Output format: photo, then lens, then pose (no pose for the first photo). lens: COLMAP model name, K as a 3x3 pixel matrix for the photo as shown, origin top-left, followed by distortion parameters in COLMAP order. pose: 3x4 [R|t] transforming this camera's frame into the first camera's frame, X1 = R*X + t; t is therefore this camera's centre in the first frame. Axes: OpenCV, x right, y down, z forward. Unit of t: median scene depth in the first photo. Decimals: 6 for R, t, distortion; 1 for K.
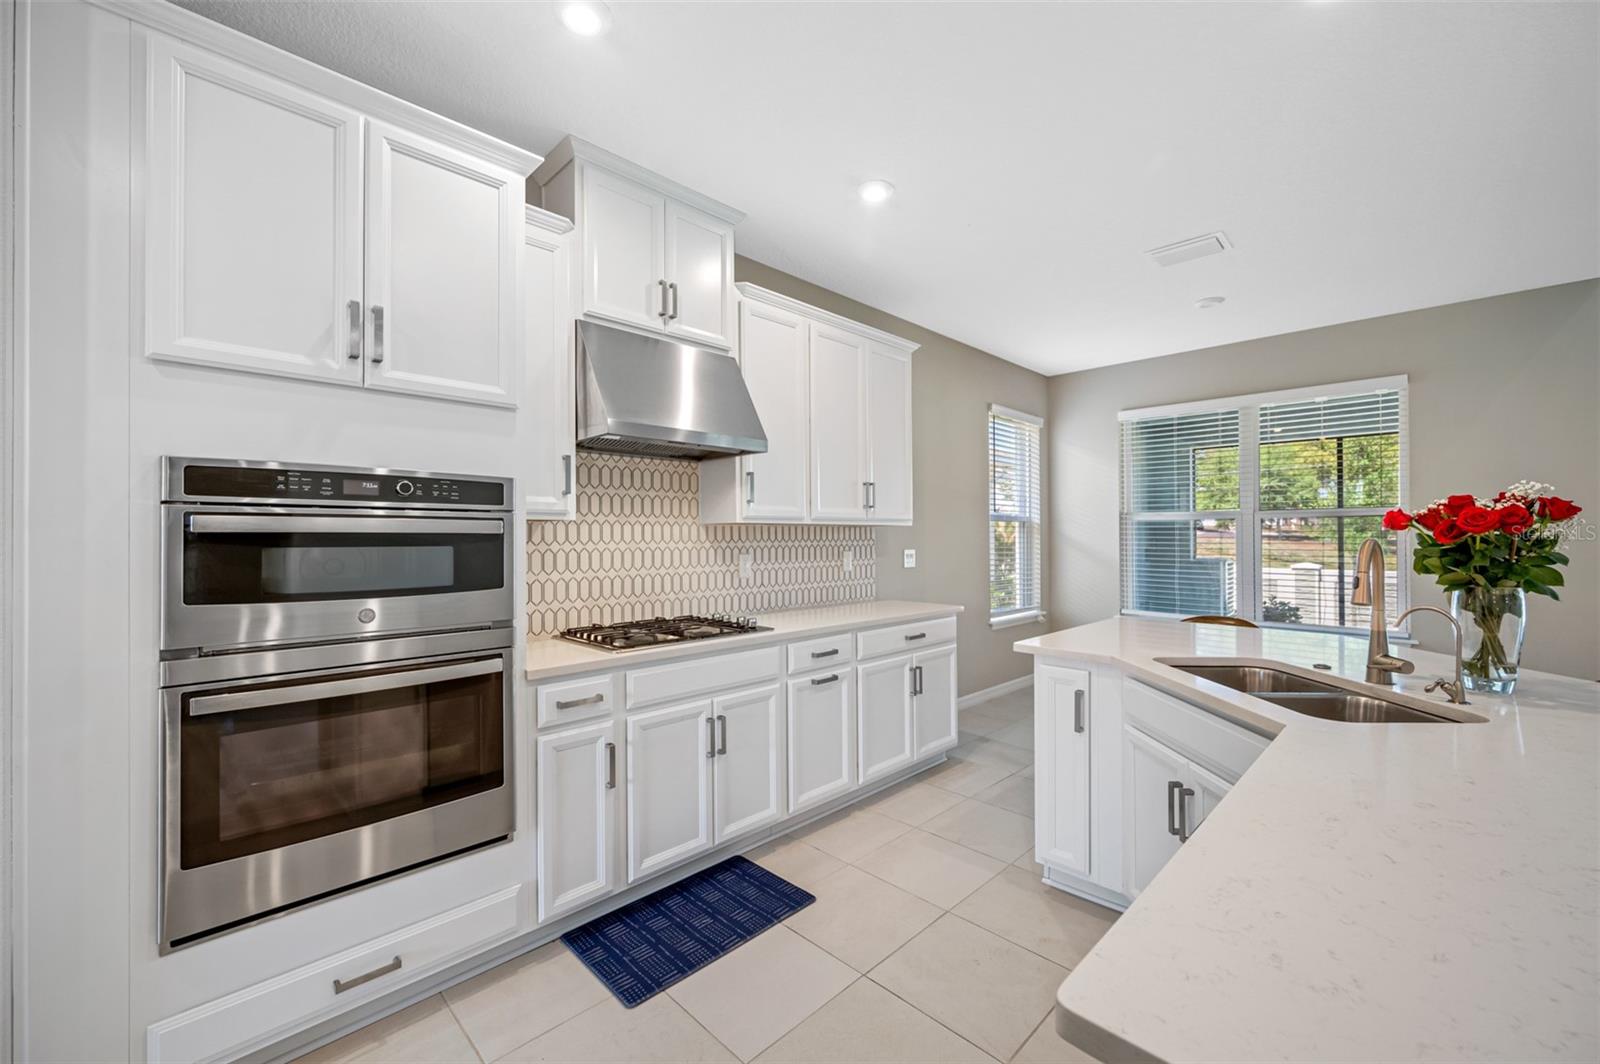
lens RADIAL K [[631.8, 0, 807.0], [0, 631.8, 523.4], [0, 0, 1]] dist [0.002213, 0.000218]
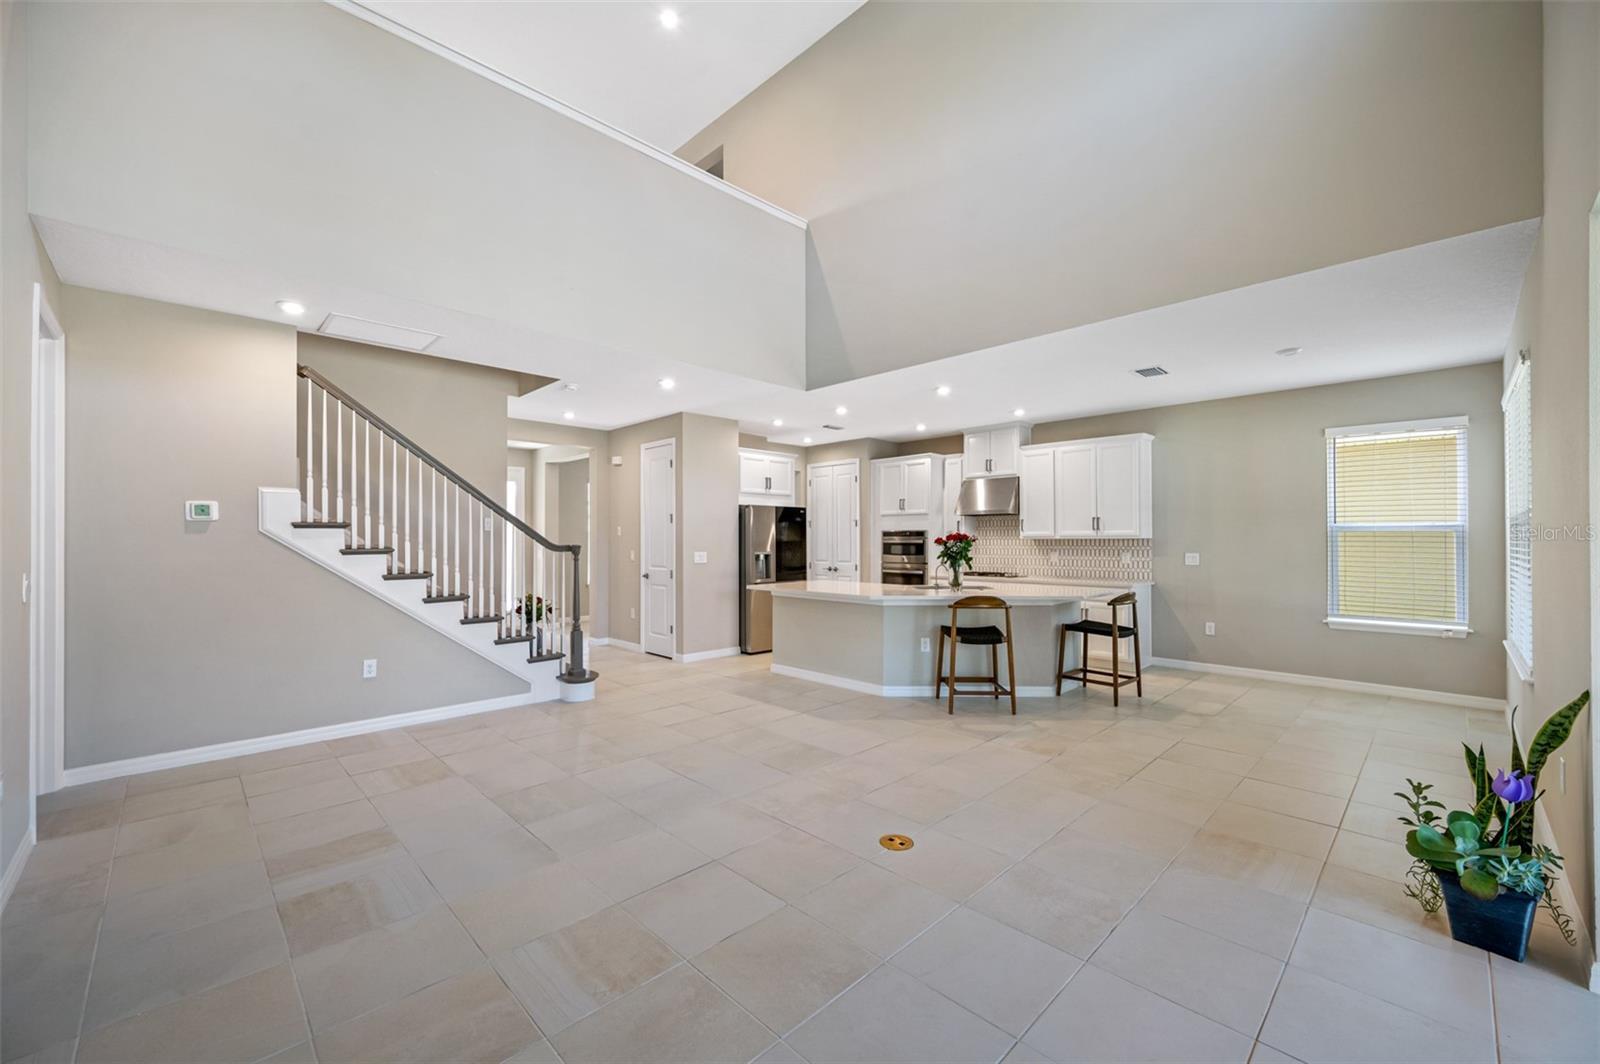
lens RADIAL K [[645.2, 0, 800.0], [0, 645.2, 532.0], [0, 0, 1]] dist [-0.001805, -0.000137]
pose [[-0.005534, -0.009611, -0.999939, 2.723037], [0.020761, 0.999737, -0.009724, -0.023813], [0.999769, -0.020813, -0.005333, 0.104576]]
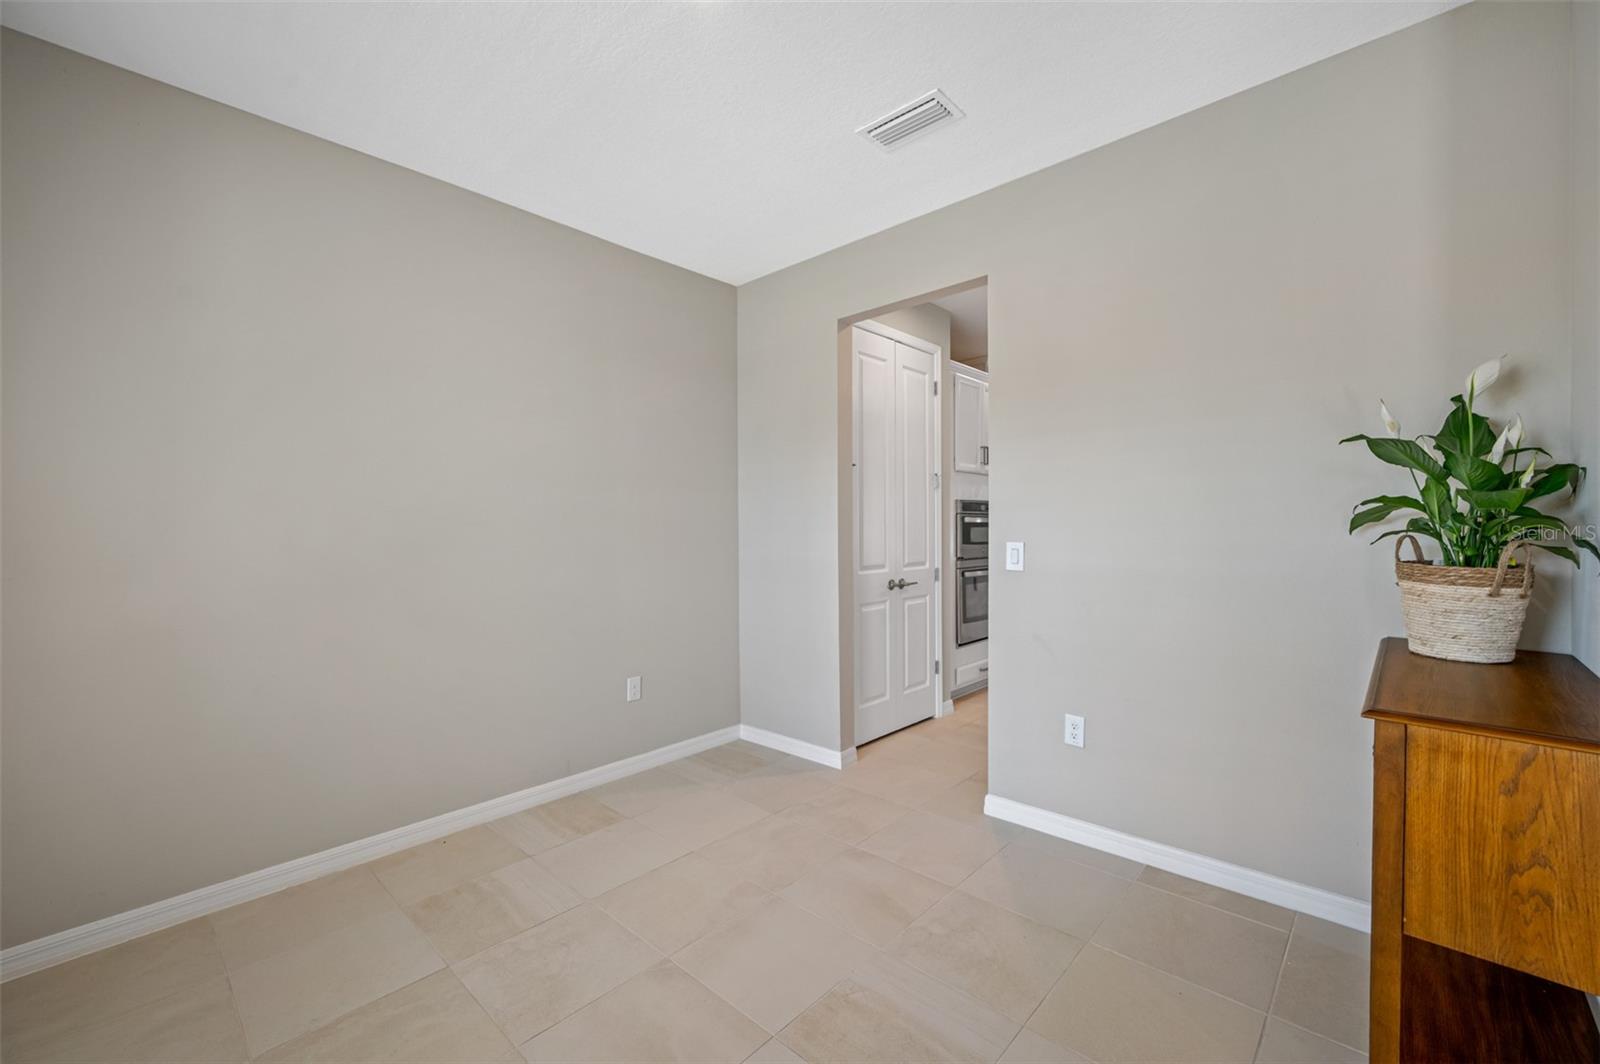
lens RADIAL K [[645.2, 0, 800.0], [0, 645.2, 532.0], [0, 0, 1]] dist [-0.001805, -0.000137]
pose [[0.999142, -0.005846, 0.041007, -0.998230], [0.004800, 0.999662, 0.025558, -0.013220], [-0.041143, -0.025339, 0.998832, -1.194586]]
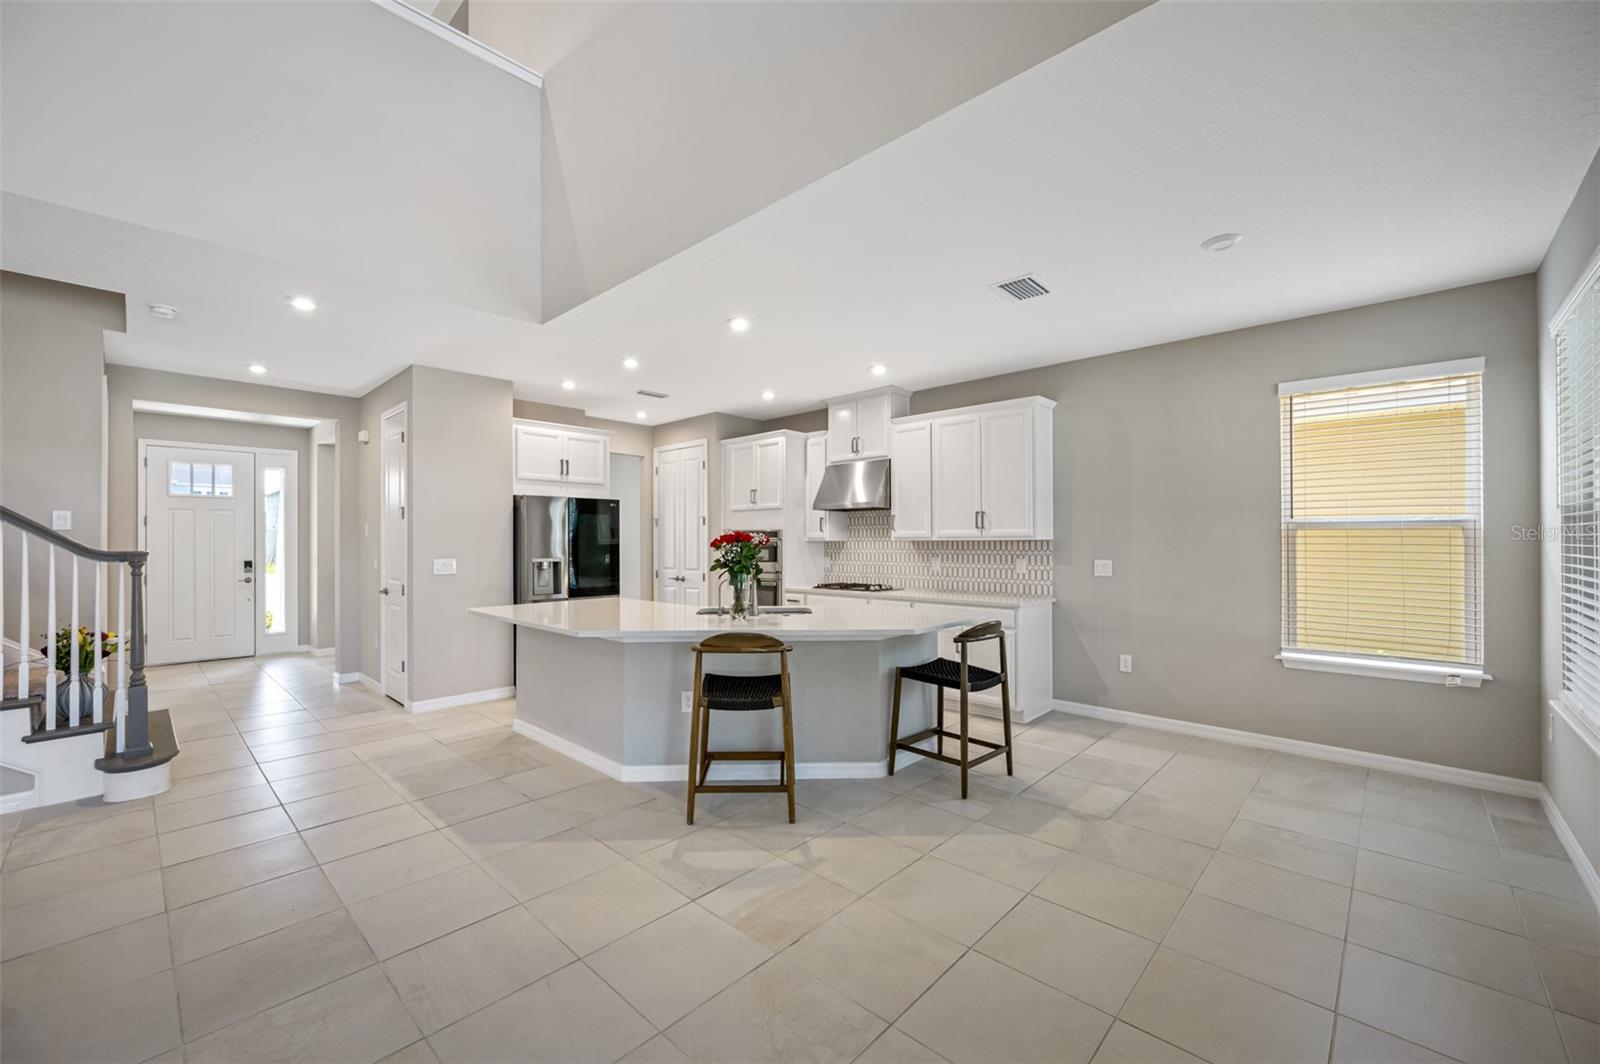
lens RADIAL K [[642.5, 0, 800.9], [0, 642.5, 535.0], [0, 0, 1]] dist [-0.001114, -0.000028]
pose [[0.035201, -0.007273, -0.999354, 2.024387], [0.021932, 0.999738, -0.006503, -0.012262], [0.999140, -0.021689, 0.035351, 0.677146]]
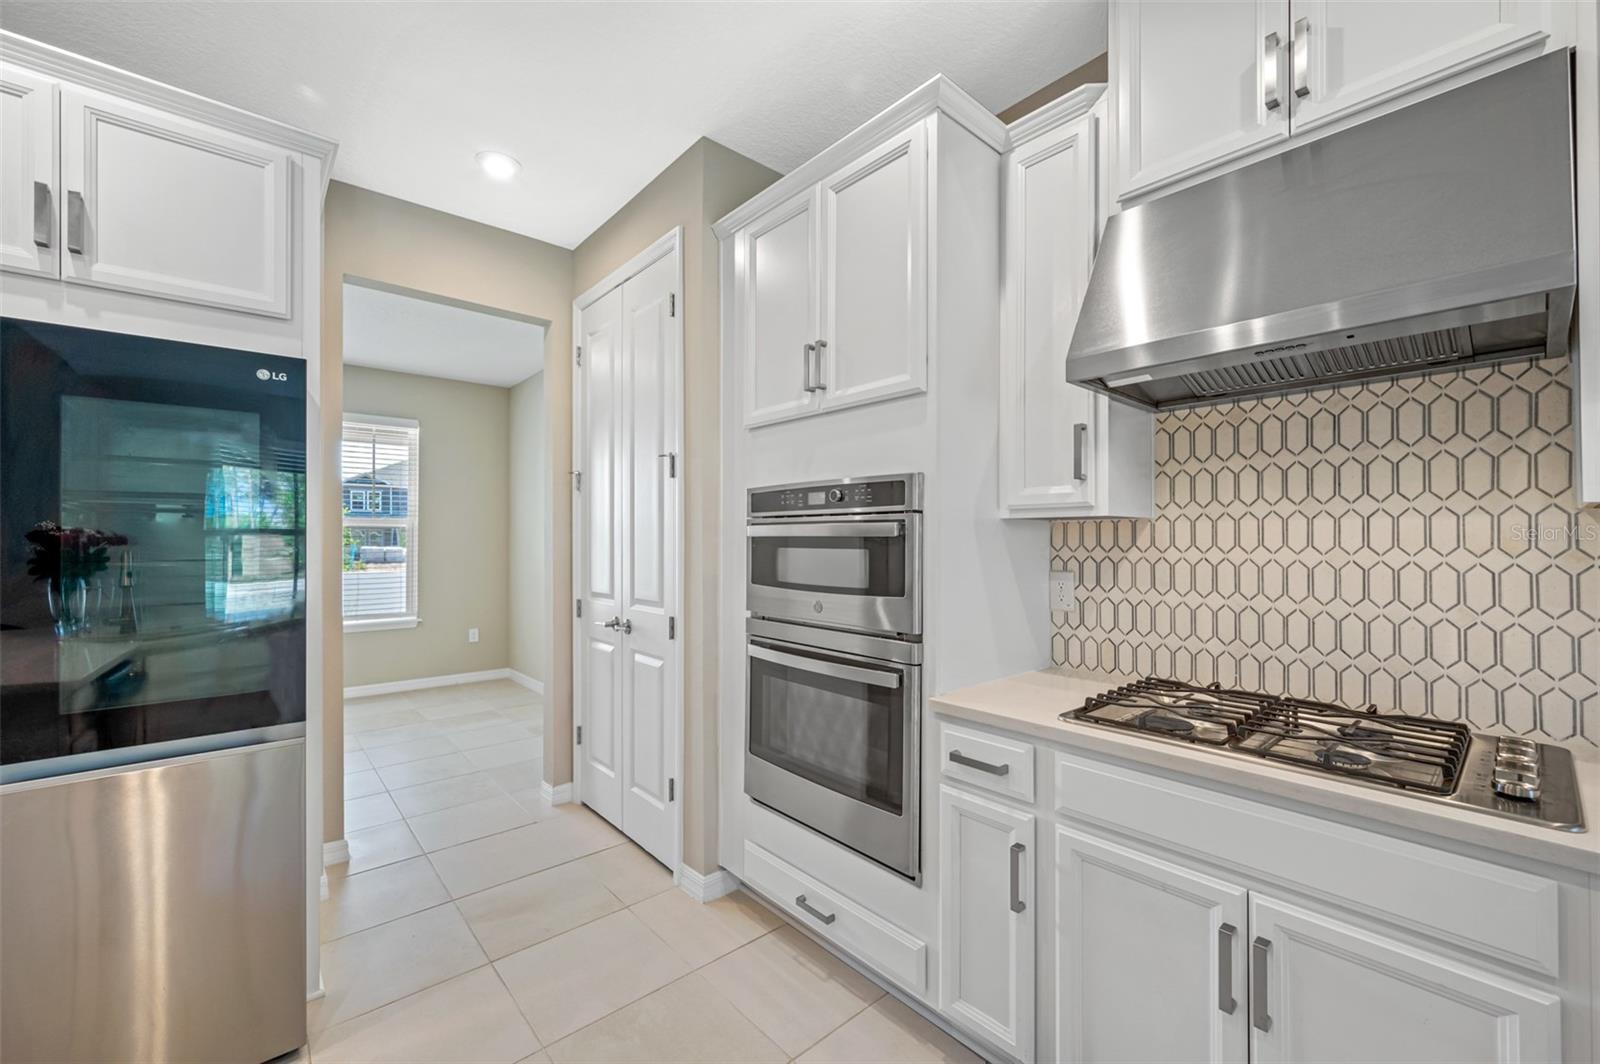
lens RADIAL K [[645.2, 0, 800.0], [0, 645.2, 532.0], [0, 0, 1]] dist [-0.001805, -0.000137]
pose [[-0.064836, -0.007639, -0.997867, 0.297821], [0.021563, 0.999727, -0.009054, 0.009970], [0.997663, -0.022104, -0.064654, 0.612826]]
